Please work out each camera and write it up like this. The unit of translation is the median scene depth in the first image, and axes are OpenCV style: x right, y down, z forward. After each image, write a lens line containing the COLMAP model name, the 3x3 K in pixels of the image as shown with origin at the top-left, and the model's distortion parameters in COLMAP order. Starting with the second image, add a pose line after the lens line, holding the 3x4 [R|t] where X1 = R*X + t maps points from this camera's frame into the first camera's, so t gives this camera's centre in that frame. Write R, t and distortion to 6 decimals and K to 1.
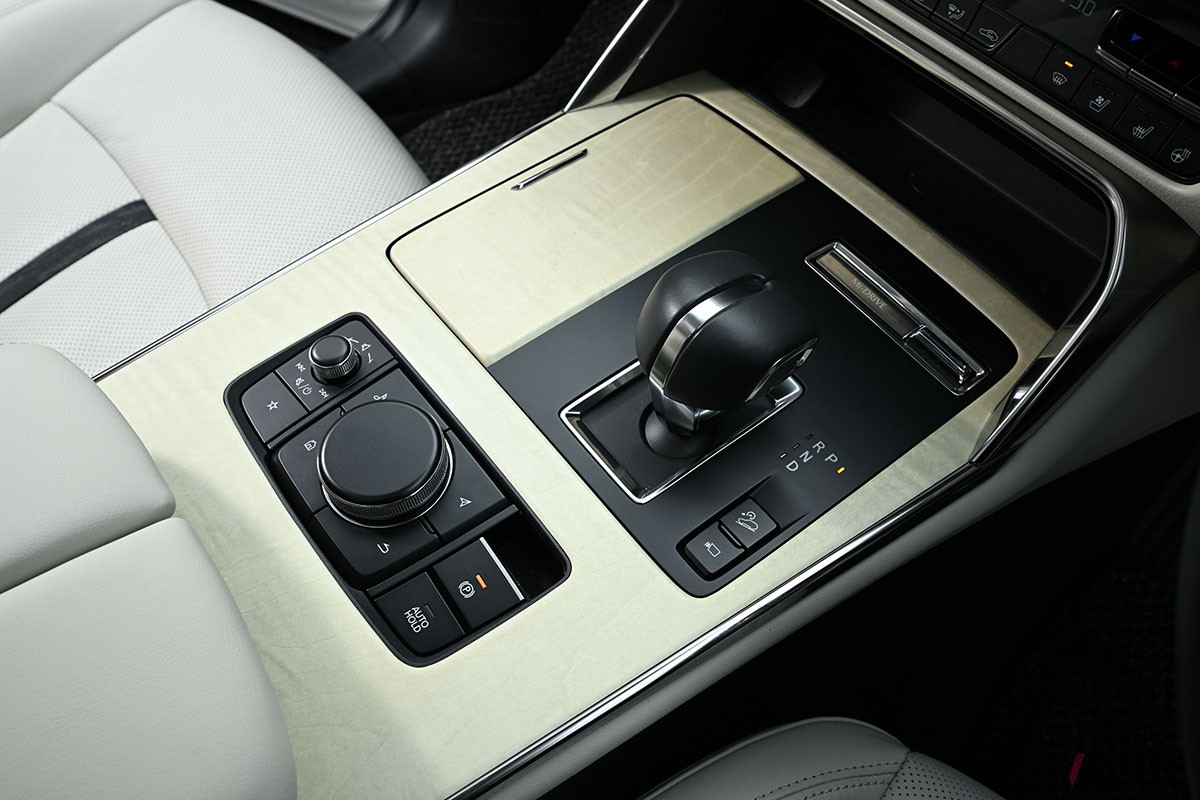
lens RADIAL K [[1027.9, 0, 600.0], [0, 1027.9, 400.0], [0, 0, 1]] dist [0.001179, 0.002323]
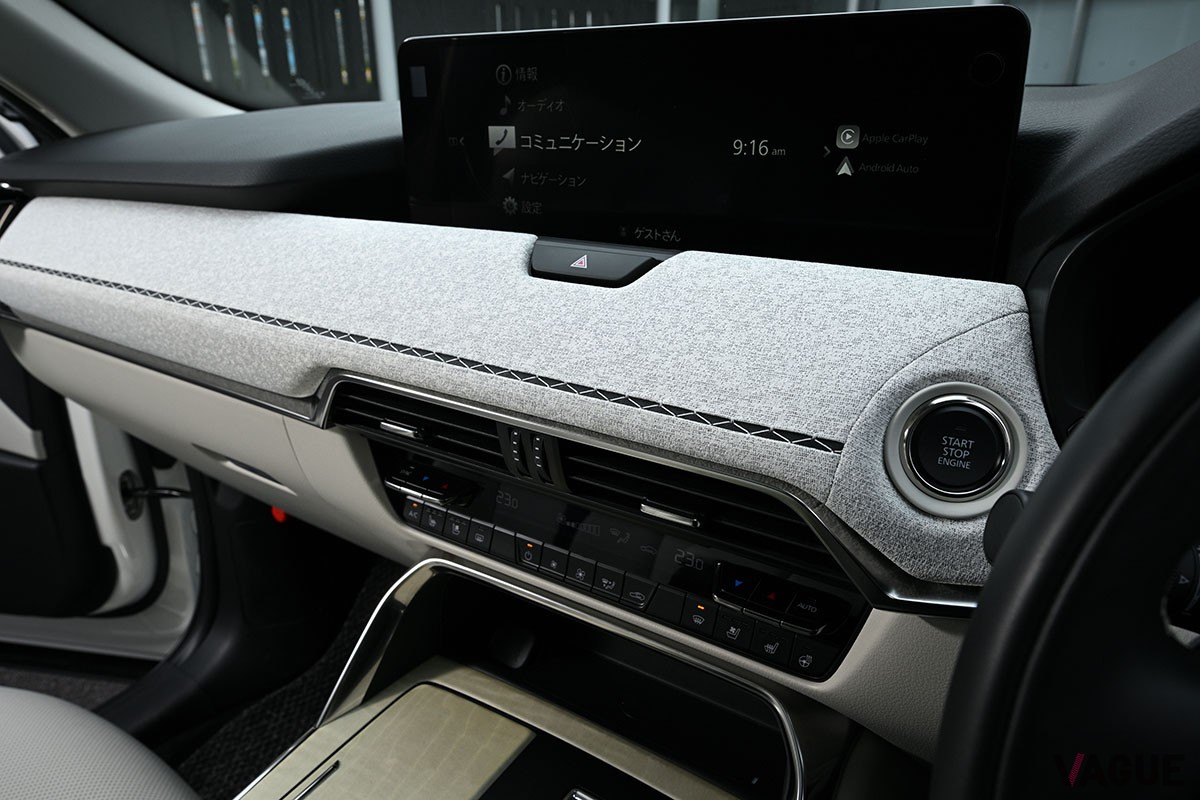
lens RADIAL K [[796.7, 0, 600.0], [0, 796.7, 400.0], [0, 0, 1]] dist [-0.003318, -0.001479]
pose [[0.942929, -0.165019, 0.289230, 0.062203], [0.291750, 0.828102, -0.478673, -0.068176], [-0.160522, 0.535738, 0.828986, 0.041267]]
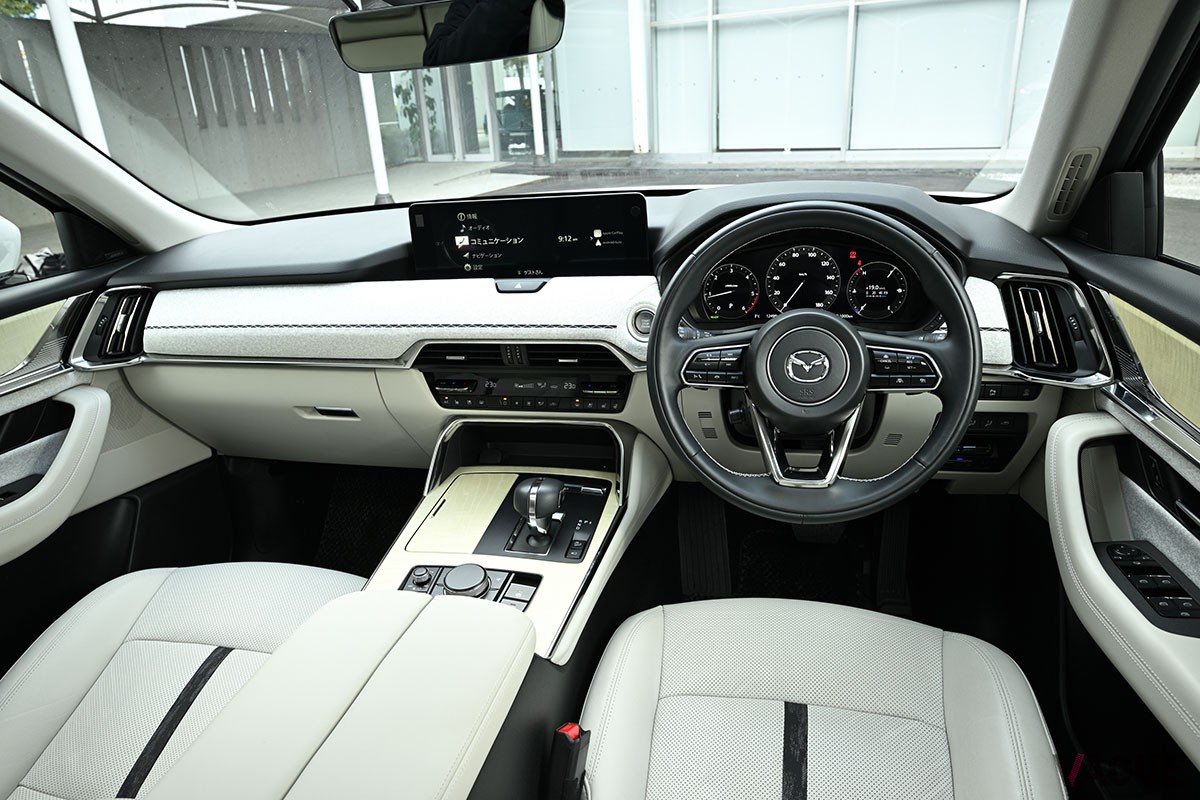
lens RADIAL K [[812.0, 0, 600.0], [0, 812.0, 400.0], [0, 0, 1]] dist [-0.000013, 0.000430]
pose [[0.761141, -0.308173, 0.570696, -0.739836], [0.567670, 0.742131, -0.356359, 0.488535], [-0.313712, 0.595207, 0.739807, -0.757508]]
